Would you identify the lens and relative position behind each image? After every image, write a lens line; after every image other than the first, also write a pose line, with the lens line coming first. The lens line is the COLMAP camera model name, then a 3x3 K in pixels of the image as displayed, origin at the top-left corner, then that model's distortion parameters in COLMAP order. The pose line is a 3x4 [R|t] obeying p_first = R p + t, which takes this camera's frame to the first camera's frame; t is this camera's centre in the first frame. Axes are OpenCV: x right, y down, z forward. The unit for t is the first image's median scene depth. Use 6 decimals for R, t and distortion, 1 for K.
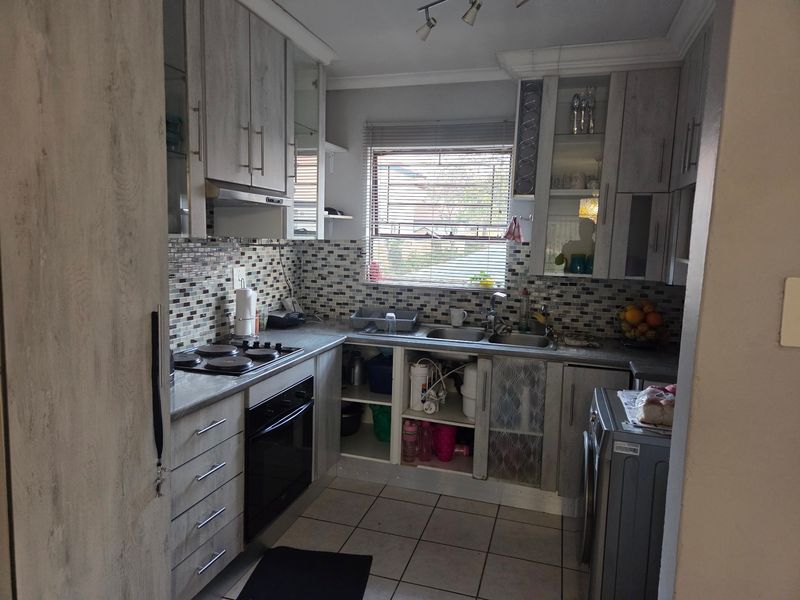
lens RADIAL K [[534.4, 0, 396.4], [0, 534.4, 299.8], [0, 0, 1]] dist [0.057905, -0.002334]
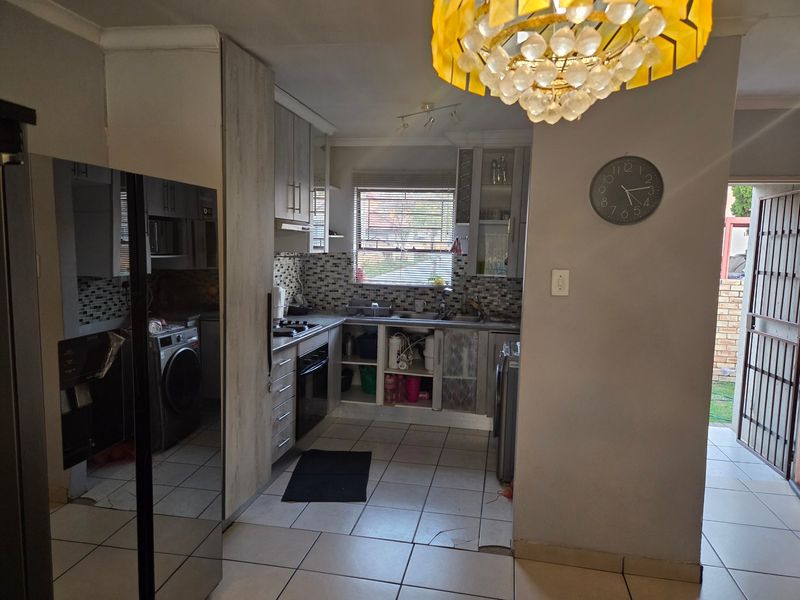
lens RADIAL K [[566.8, 0, 402.4], [0, 566.8, 302.6], [0, 0, 1]] dist [0.073758, -0.012569]
pose [[0.993695, -0.012888, 0.111374, -0.111432], [0.014617, 0.999785, -0.014719, 0.049632], [-0.111160, 0.016254, 0.993670, -0.562414]]
